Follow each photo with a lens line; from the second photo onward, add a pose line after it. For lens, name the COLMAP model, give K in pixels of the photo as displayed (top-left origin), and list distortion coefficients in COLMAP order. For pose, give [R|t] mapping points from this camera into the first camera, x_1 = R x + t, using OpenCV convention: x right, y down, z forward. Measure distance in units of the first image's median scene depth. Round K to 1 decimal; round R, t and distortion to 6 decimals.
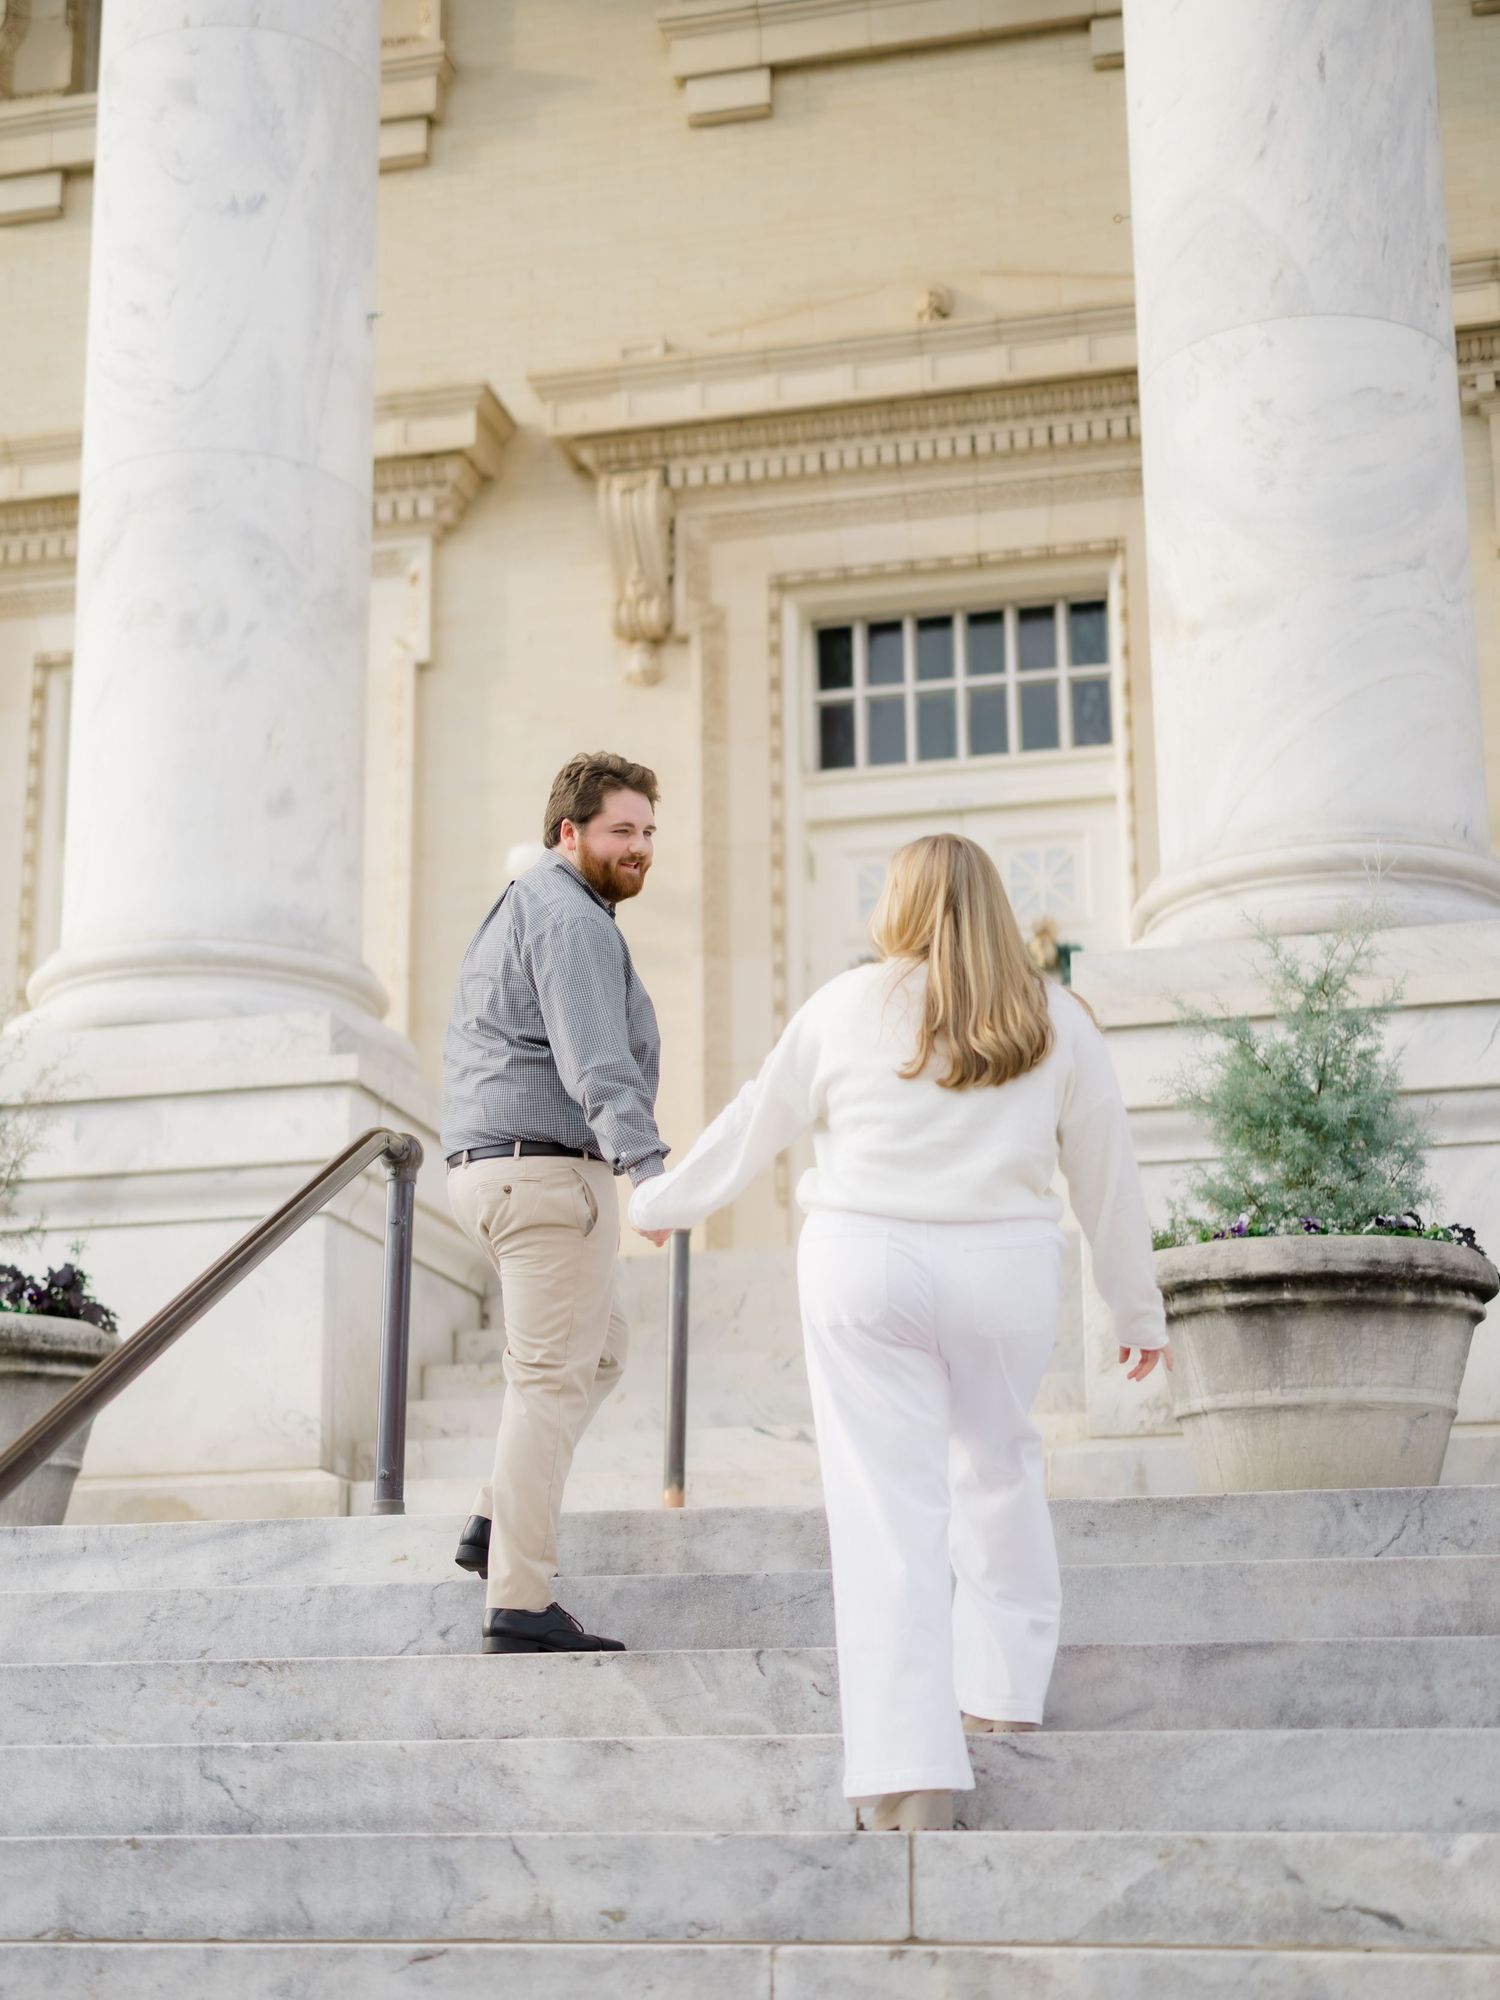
lens RADIAL K [[2928.3, 0, 750.0], [0, 2928.3, 1072.2], [0, 0, 1]] dist [0.055229, -0.083171]
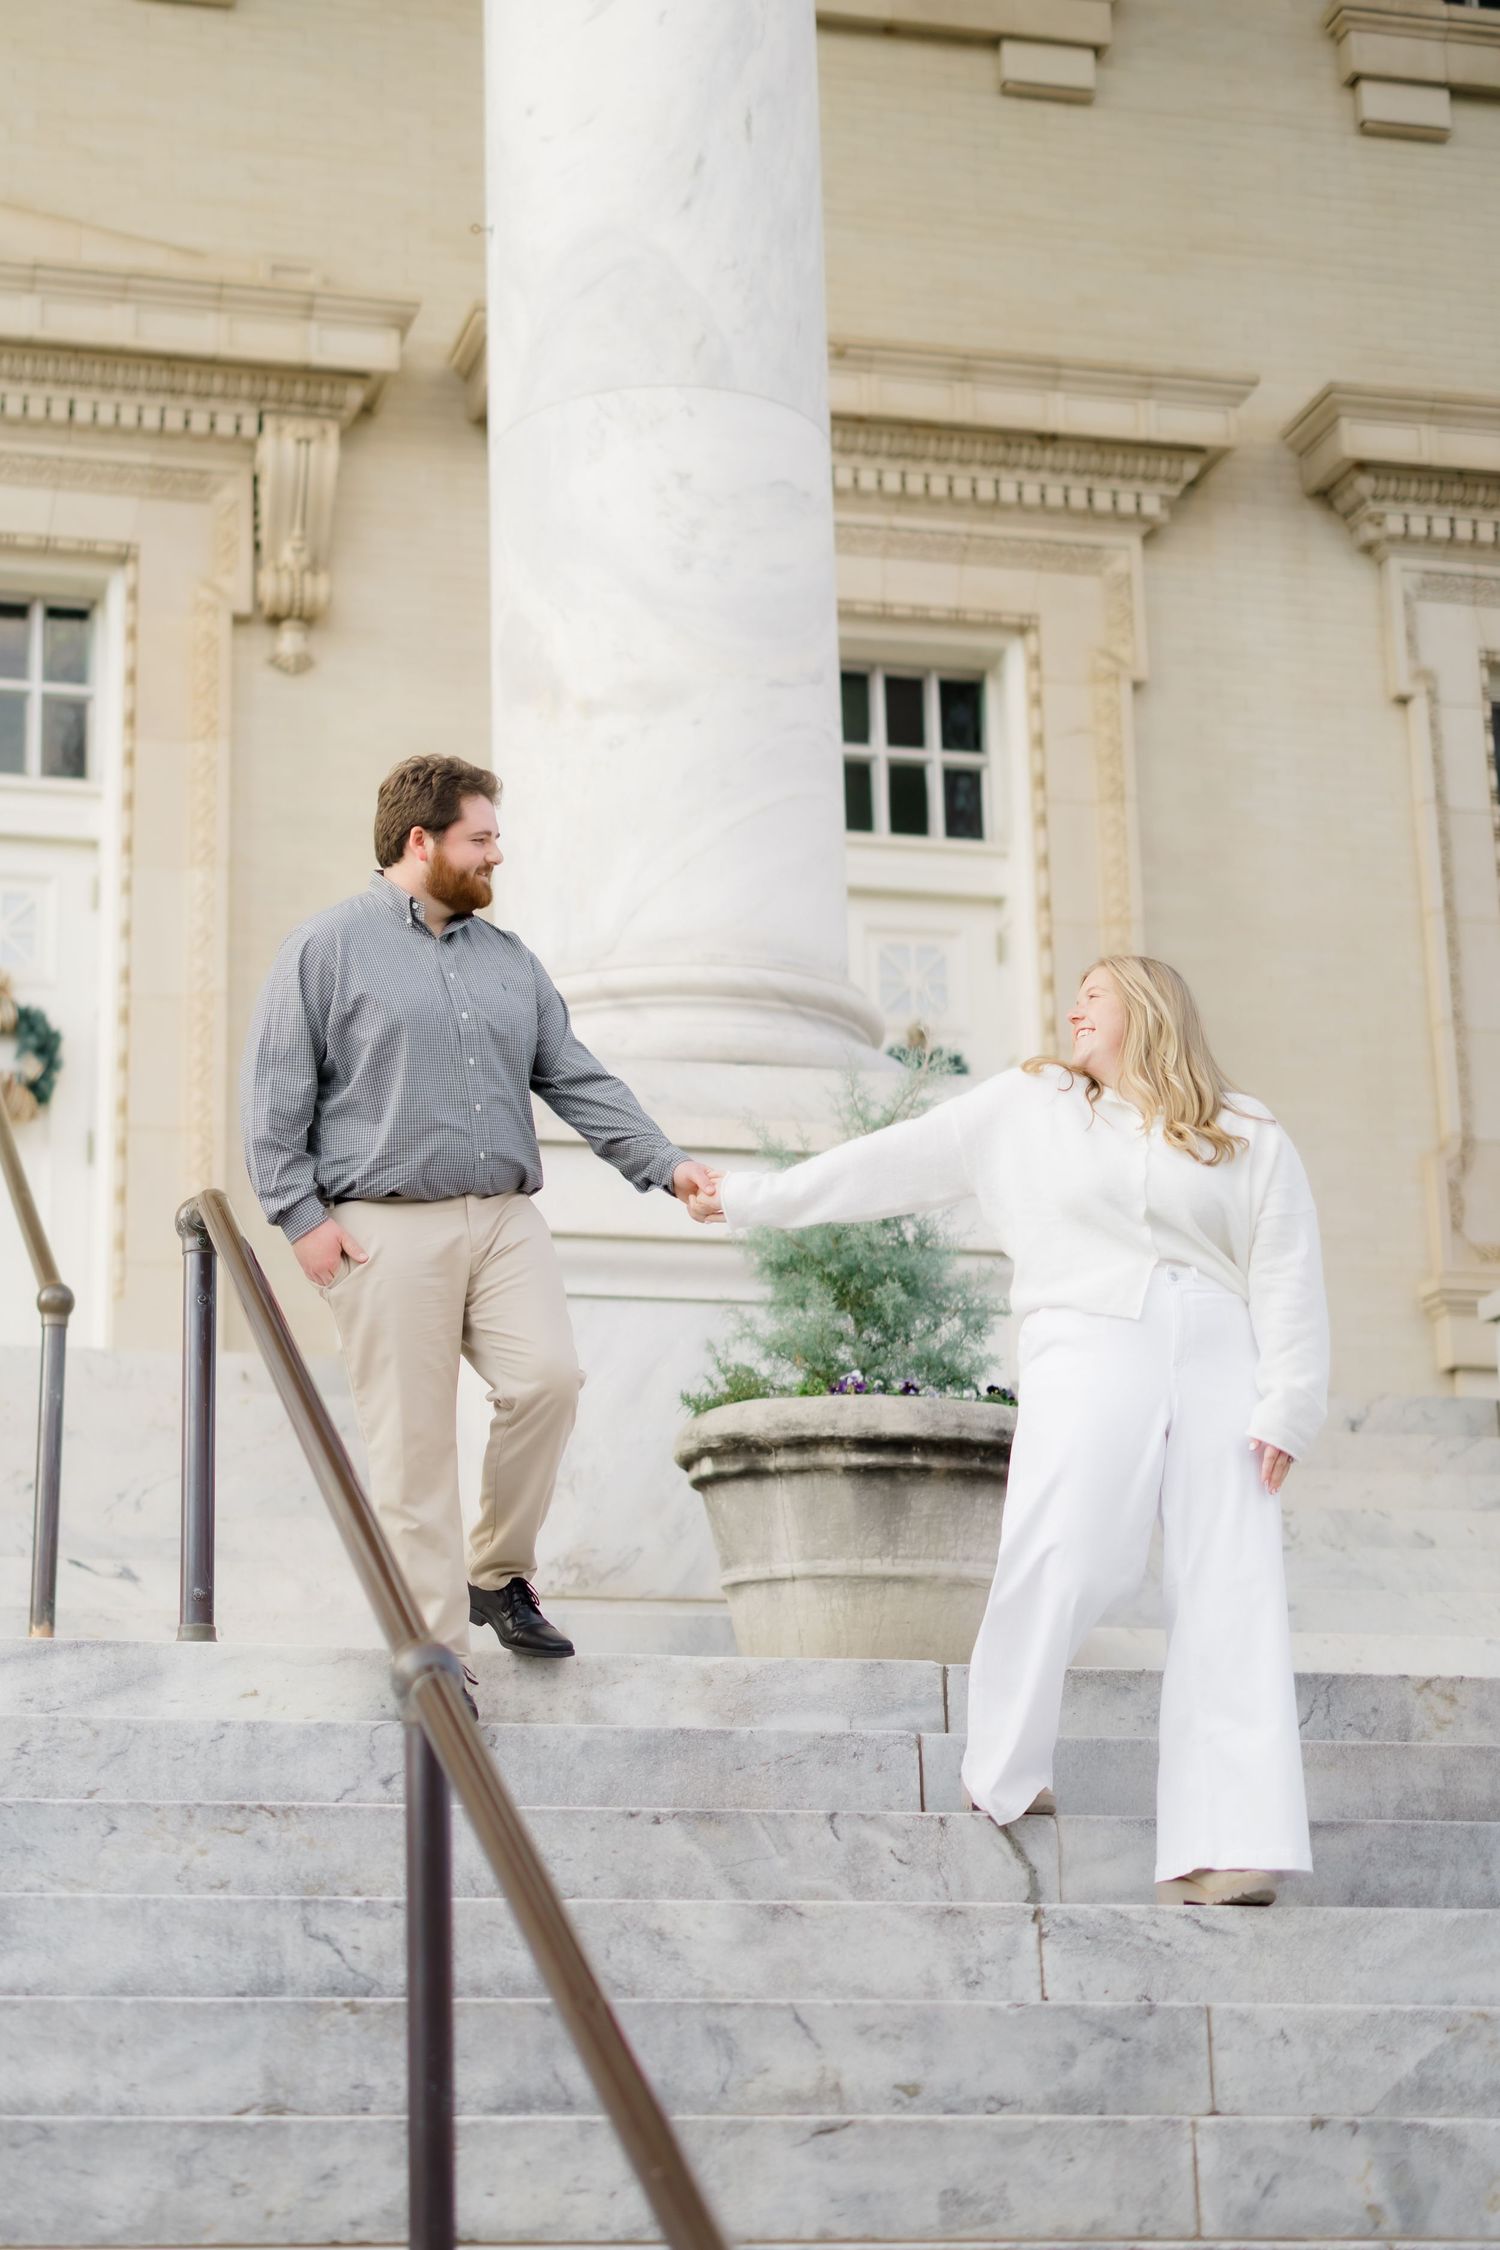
lens RADIAL K [[3458.6, 0, 719.3], [0, 3458.6, 1126.9], [0, 0, 1]] dist [0.026875, 0.055657]
pose [[0.903268, 0.117323, 0.412725, -0.517857], [-0.111462, 0.993029, -0.038343, 0.029653], [-0.414347, -0.011369, 0.910048, 0.028332]]
